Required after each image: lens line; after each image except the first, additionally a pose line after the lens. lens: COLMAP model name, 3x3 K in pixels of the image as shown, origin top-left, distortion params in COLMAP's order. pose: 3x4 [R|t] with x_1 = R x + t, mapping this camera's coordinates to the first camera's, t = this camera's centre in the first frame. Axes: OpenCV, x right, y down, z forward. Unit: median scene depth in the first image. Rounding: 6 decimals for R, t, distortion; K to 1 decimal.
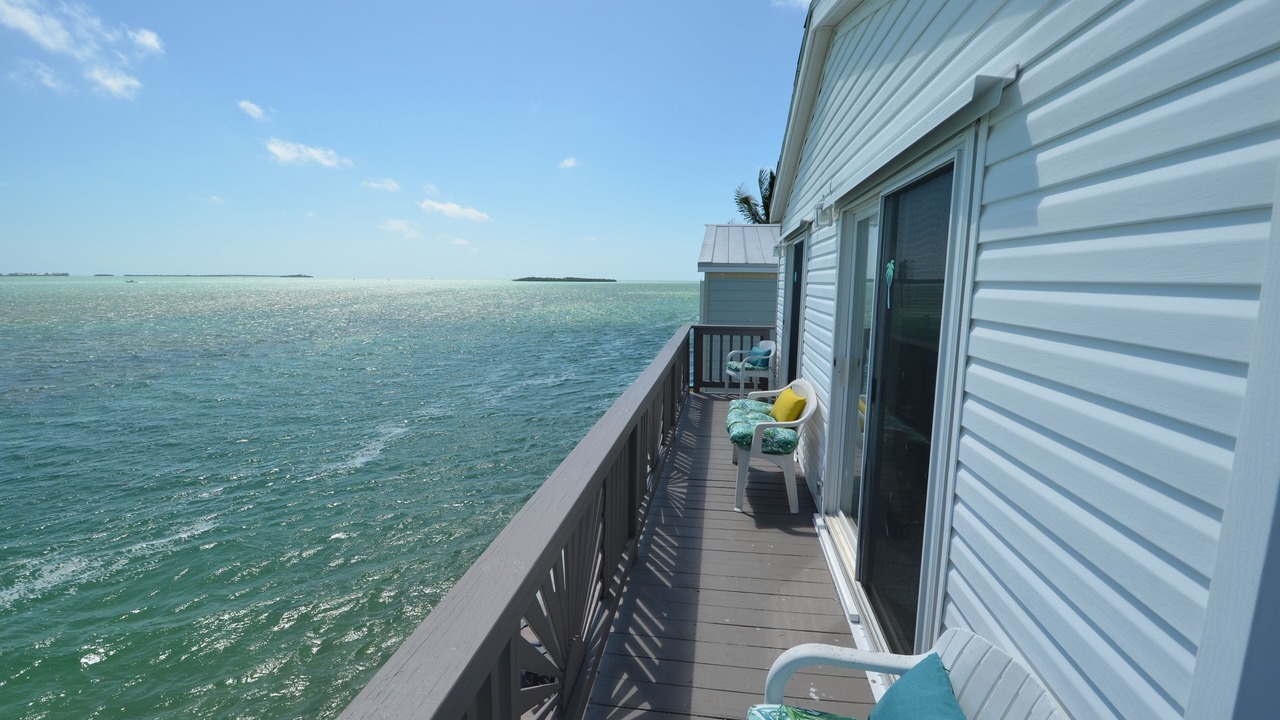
lens RADIAL K [[622.5, 0, 643.9], [0, 622.5, 361.3], [0, 0, 1]] dist [-0.003365, -0.000732]
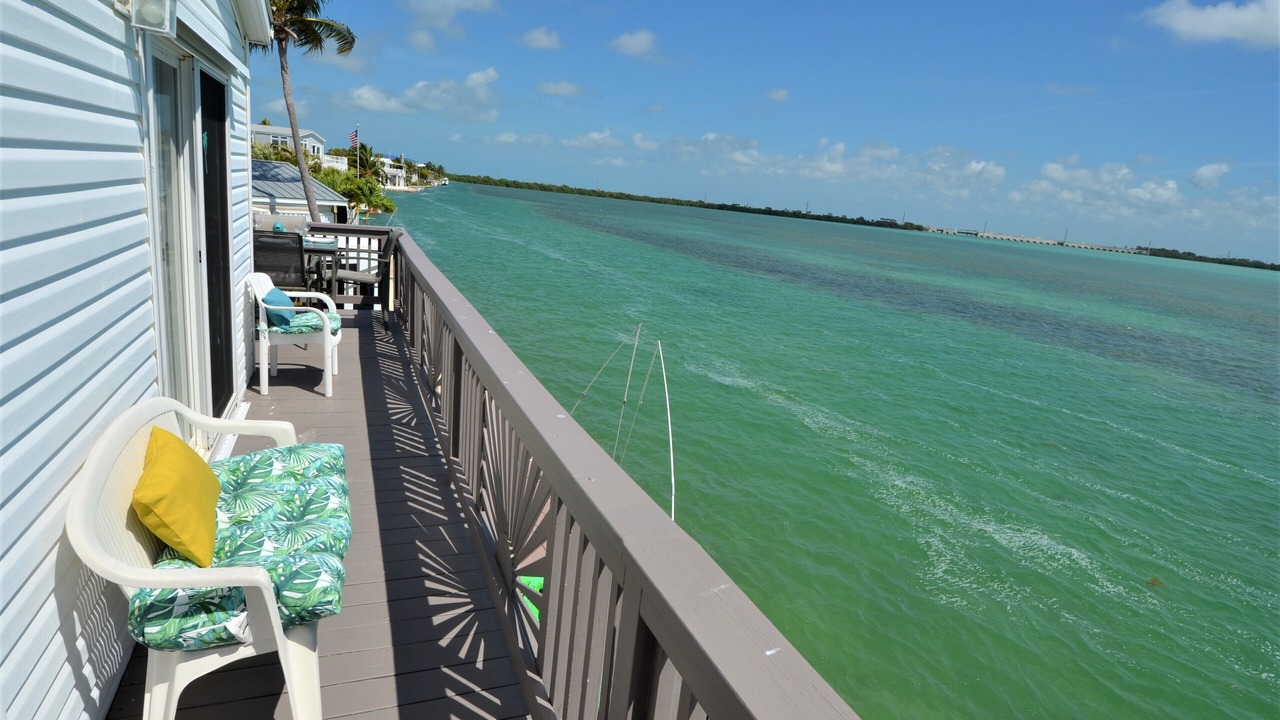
lens RADIAL K [[622.5, 0, 643.9], [0, 622.5, 361.3], [0, 0, 1]] dist [-0.003365, -0.000732]
pose [[-0.842182, 0.058879, -0.535969, 0.220414], [-0.167074, 0.916601, 0.363221, -0.230270], [0.512656, 0.395445, -0.762107, 1.679353]]
